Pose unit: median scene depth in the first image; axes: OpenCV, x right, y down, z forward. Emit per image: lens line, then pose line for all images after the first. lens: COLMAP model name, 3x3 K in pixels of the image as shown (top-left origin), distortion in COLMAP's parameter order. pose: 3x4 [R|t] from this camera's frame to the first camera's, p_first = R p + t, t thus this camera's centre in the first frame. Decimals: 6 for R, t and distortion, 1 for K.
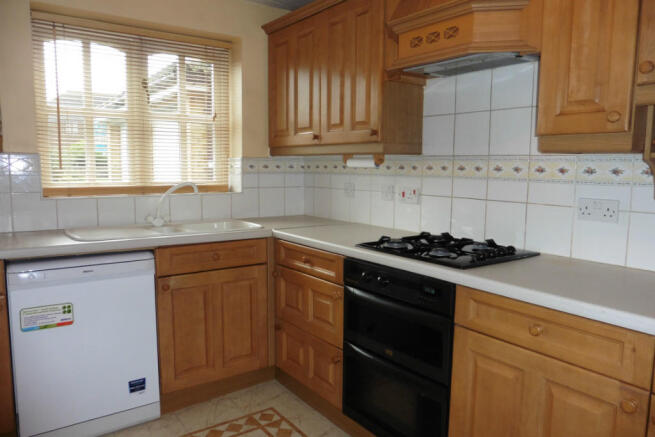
lens RADIAL K [[463.4, 0, 327.5], [0, 463.4, 218.5], [0, 0, 1]] dist [-0.056306, 0.005863]
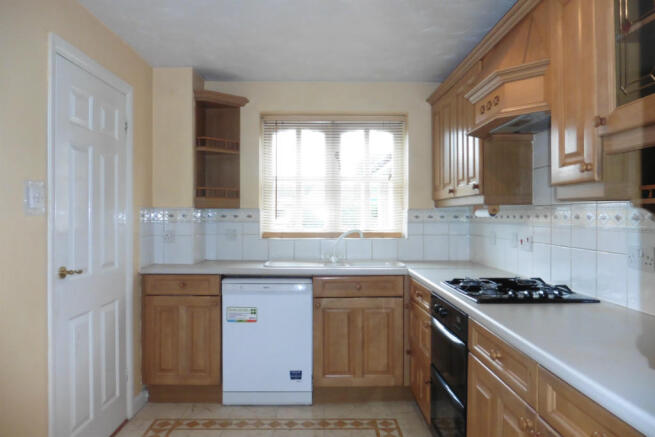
lens RADIAL K [[463.4, 0, 327.5], [0, 463.4, 218.5], [0, 0, 1]] dist [-0.056306, 0.005863]
pose [[0.821188, -0.006779, -0.570618, 0.417531], [-0.055369, 0.994265, -0.091495, 0.016089], [0.567966, 0.106729, 0.816103, -0.120717]]
